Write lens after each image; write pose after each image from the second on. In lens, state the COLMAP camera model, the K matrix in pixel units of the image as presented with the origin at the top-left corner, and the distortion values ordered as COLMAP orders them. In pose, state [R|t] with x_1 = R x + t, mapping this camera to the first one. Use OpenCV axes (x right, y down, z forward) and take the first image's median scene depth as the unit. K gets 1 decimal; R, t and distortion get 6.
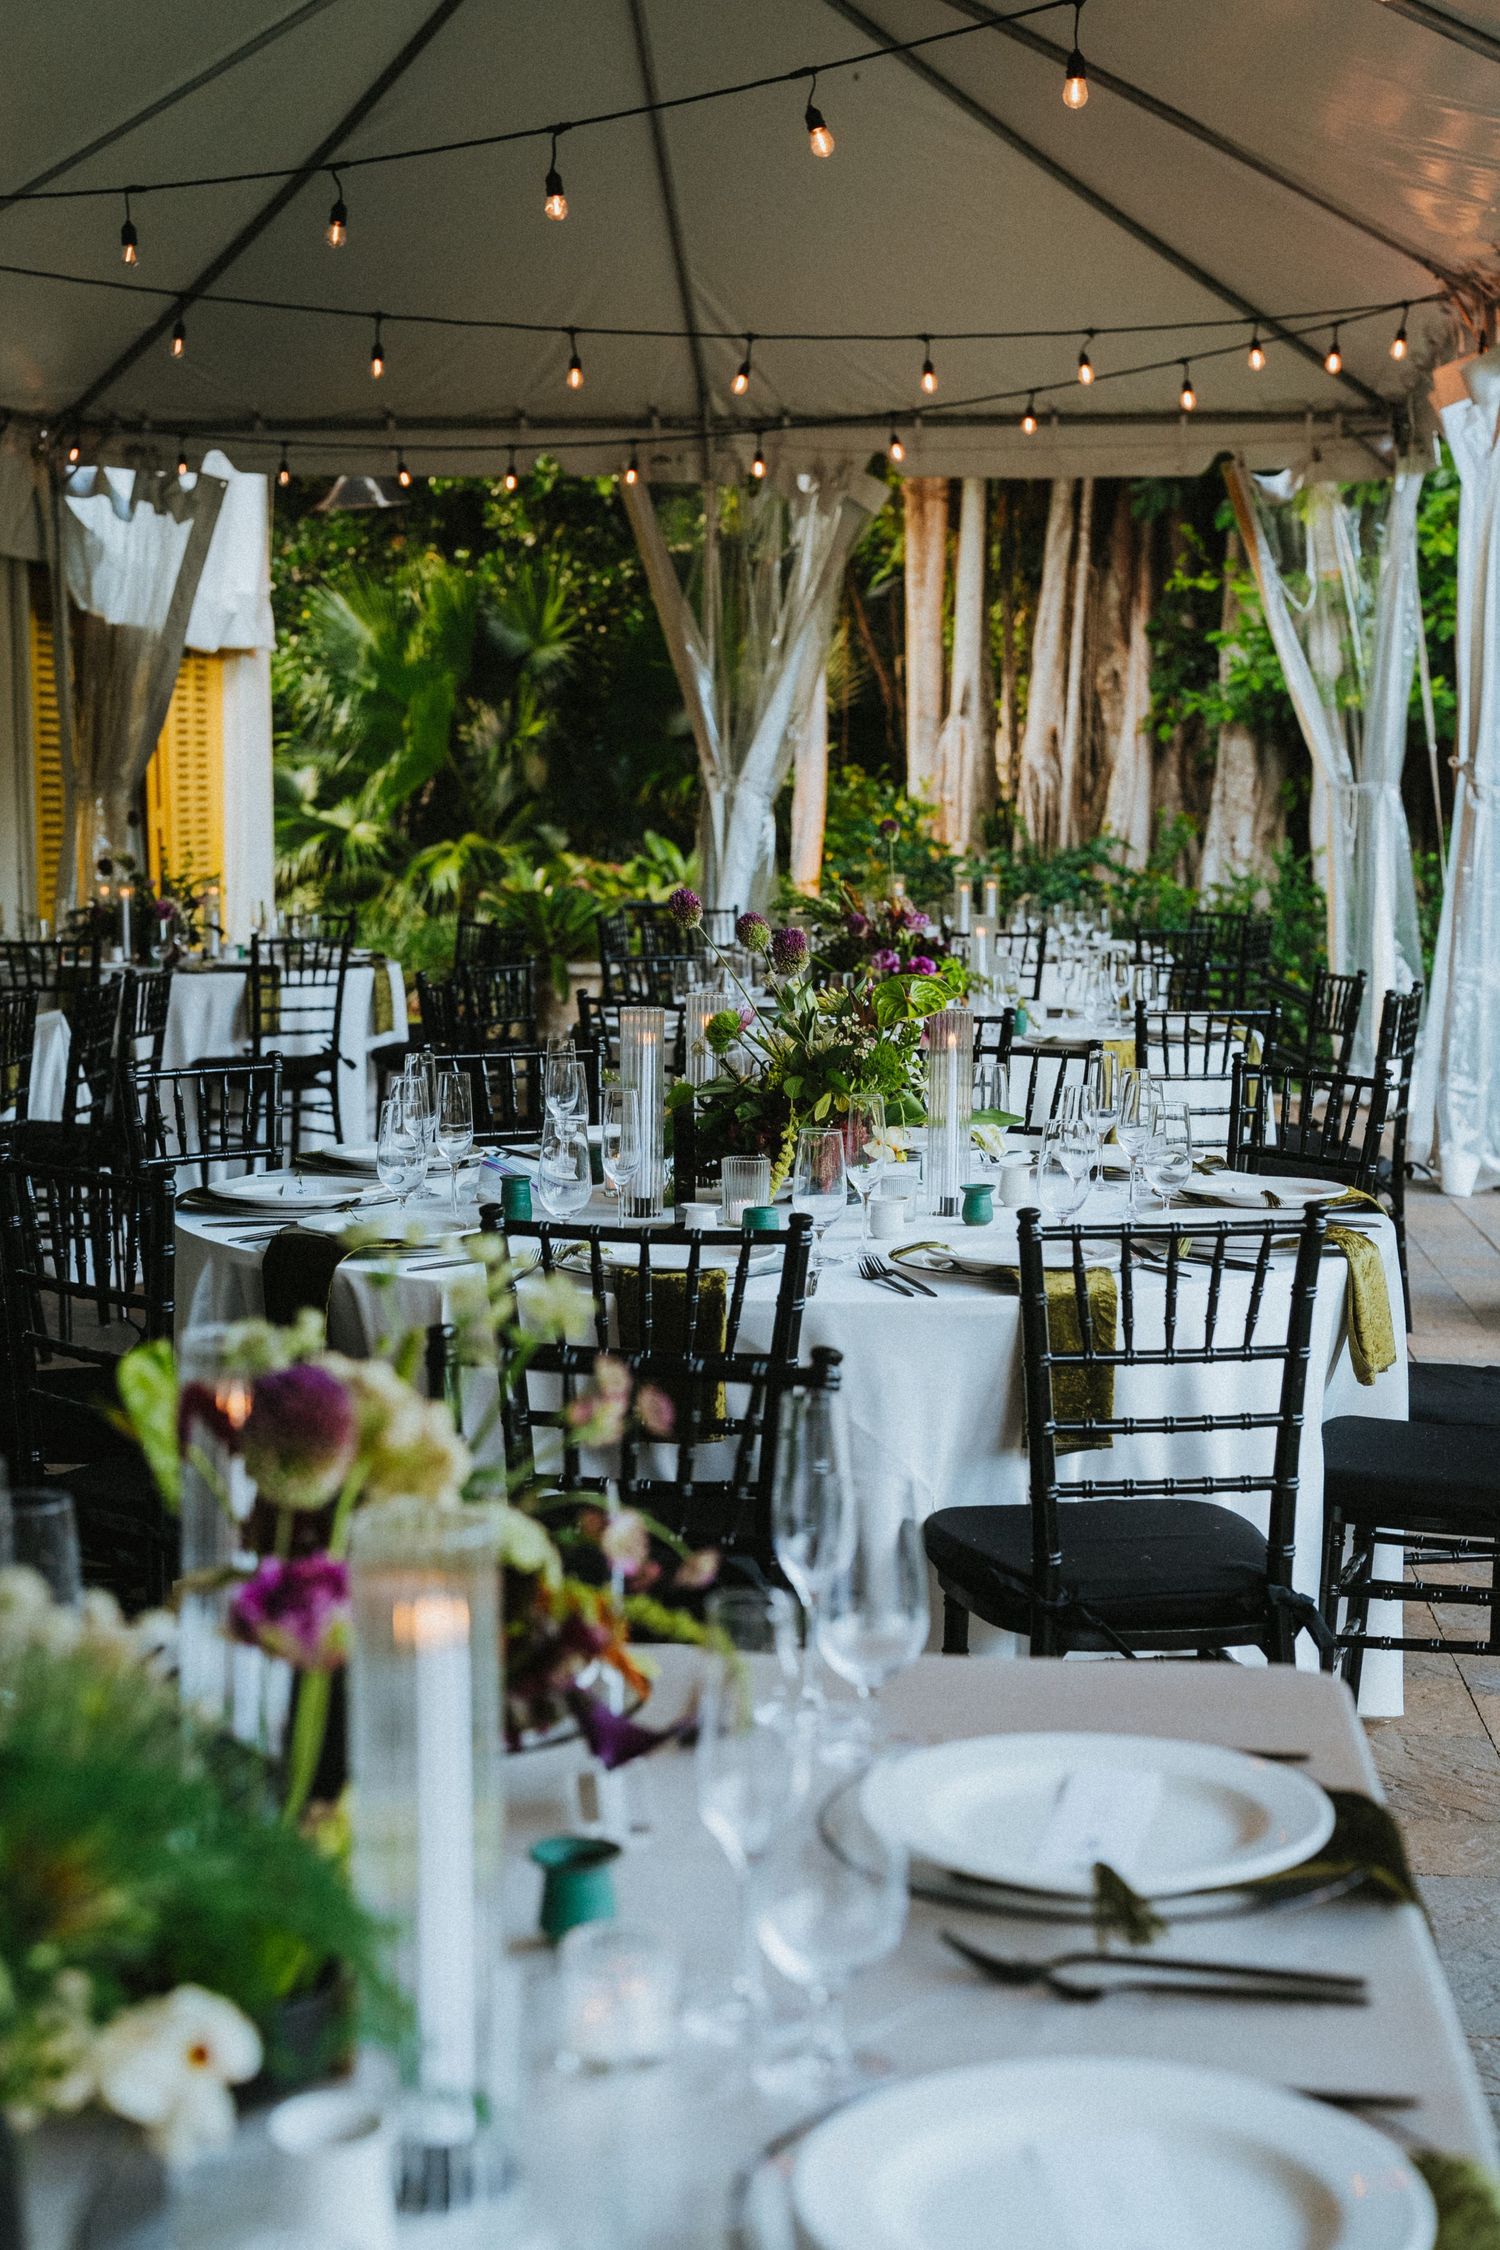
lens RADIAL K [[3143.5, 0, 750.0], [0, 3143.5, 1125.0], [0, 0, 1]] dist [-0.136362, 0.905574]
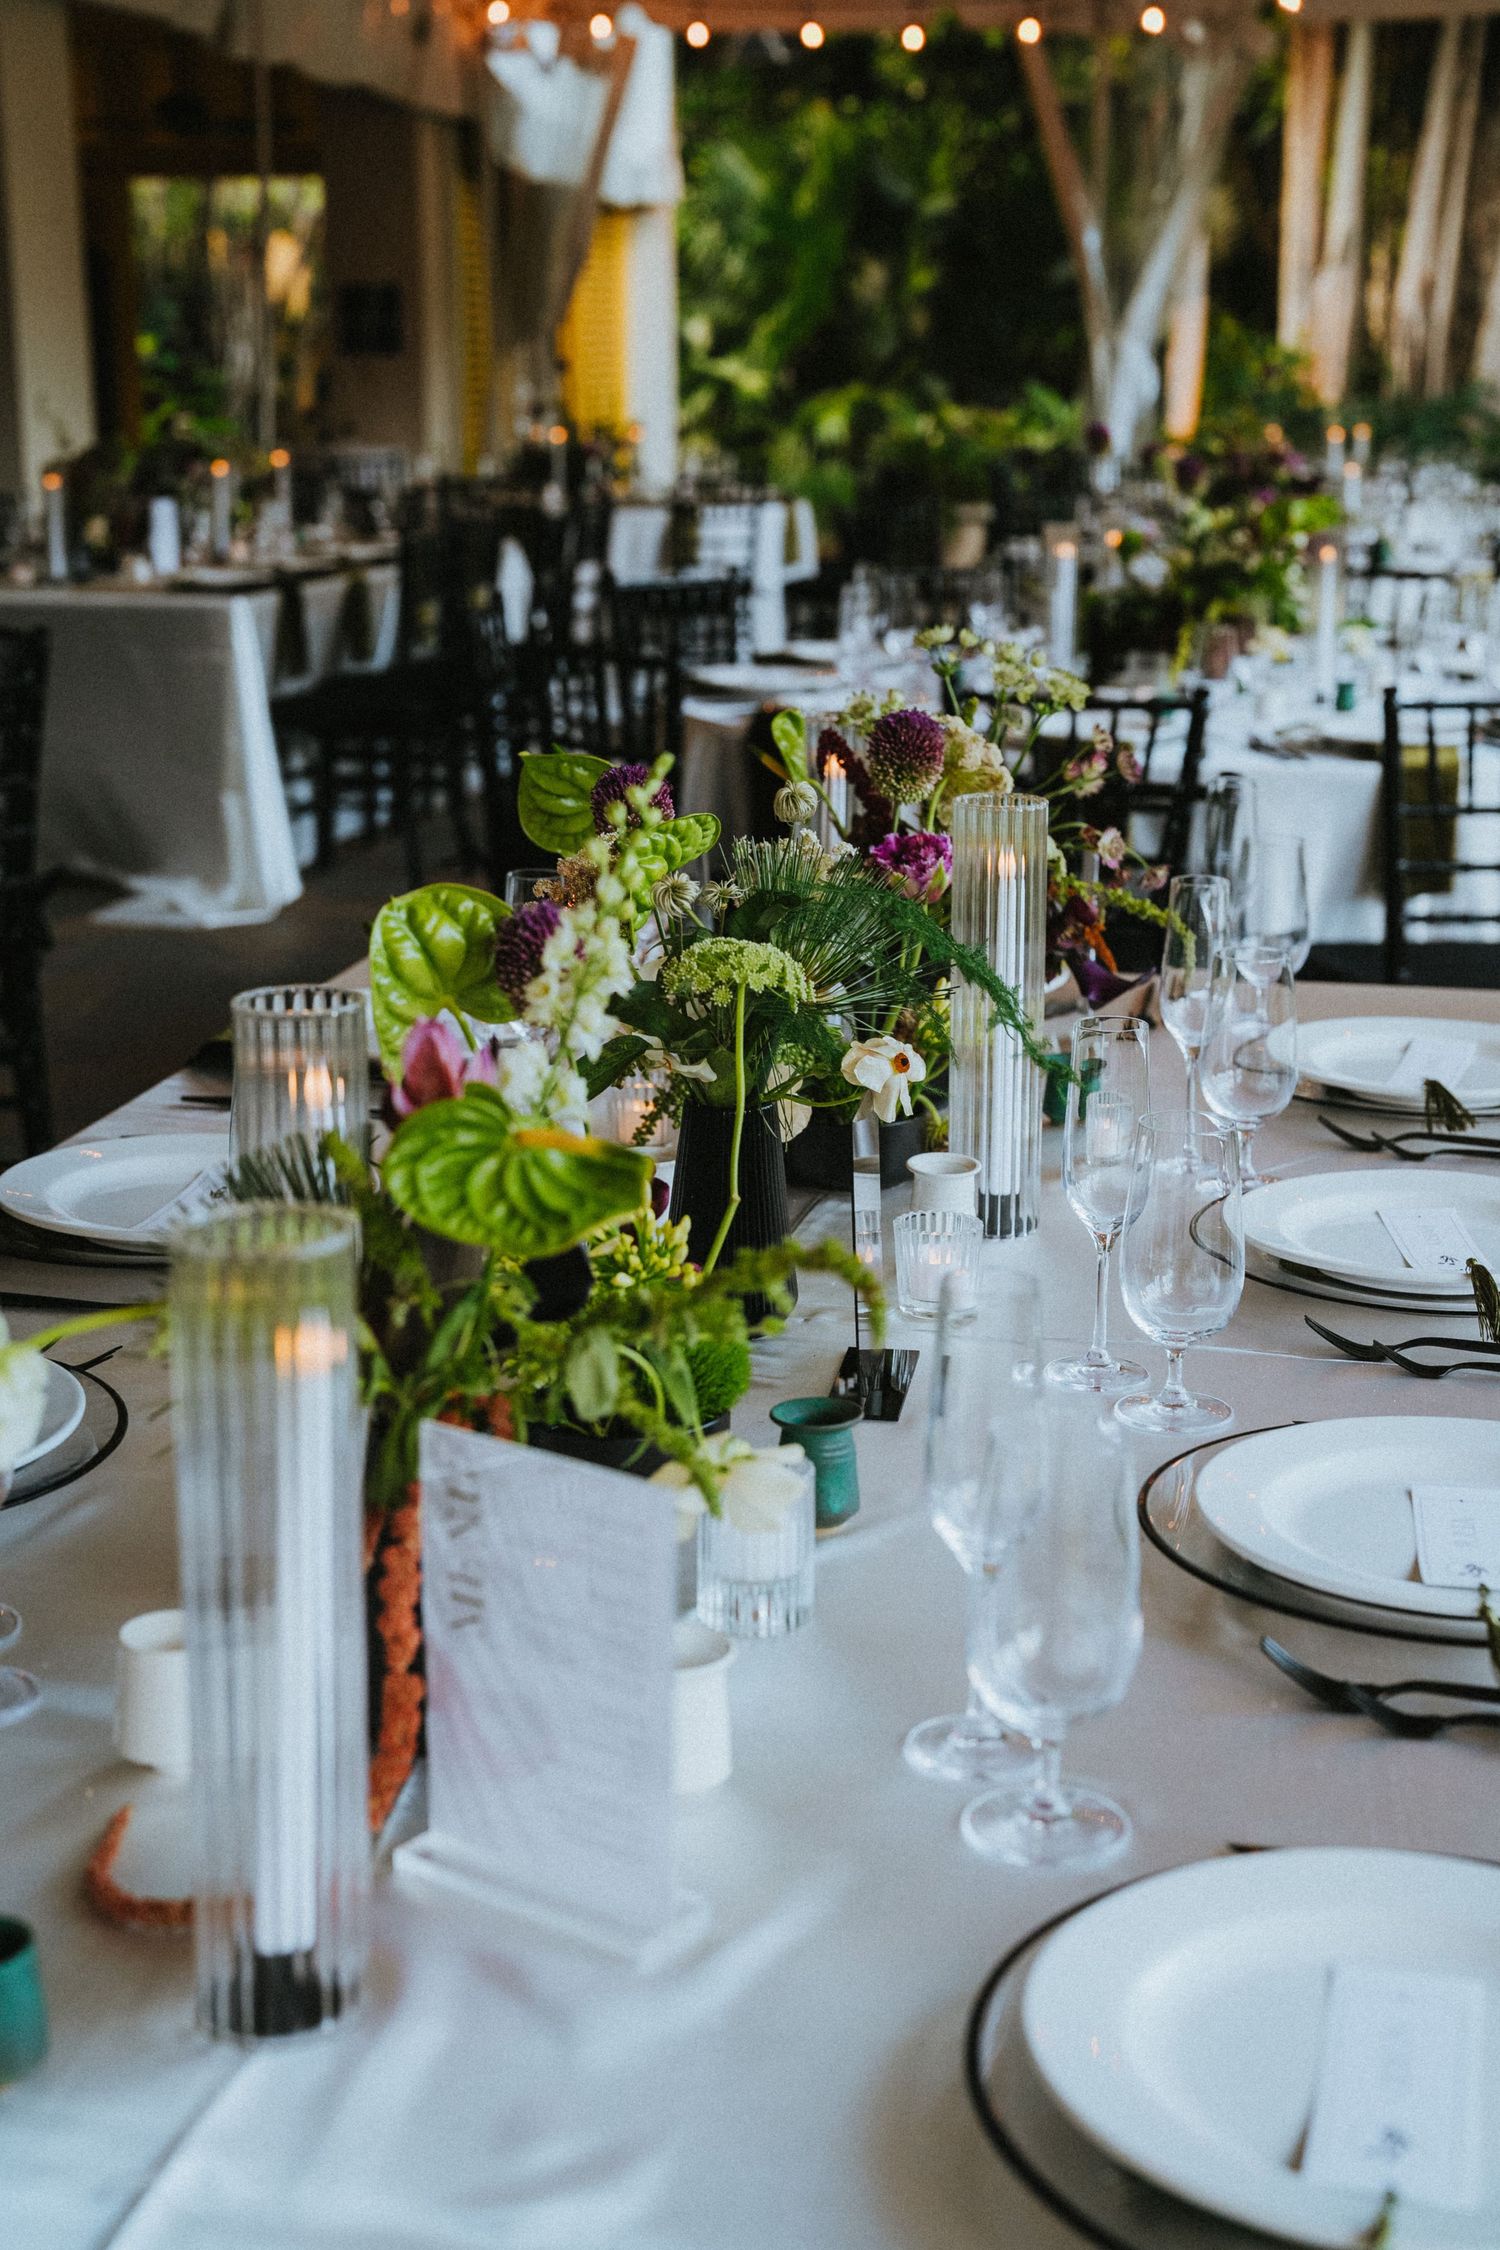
lens RADIAL K [[3143.5, 0, 750.0], [0, 3143.5, 1125.0], [0, 0, 1]] dist [-0.136362, 0.905574]
pose [[0.993890, 0.024435, -0.107639, -0.009830], [-0.009392, 0.990373, 0.138107, 0.012810], [0.109977, -0.136252, 0.984551, -0.101344]]
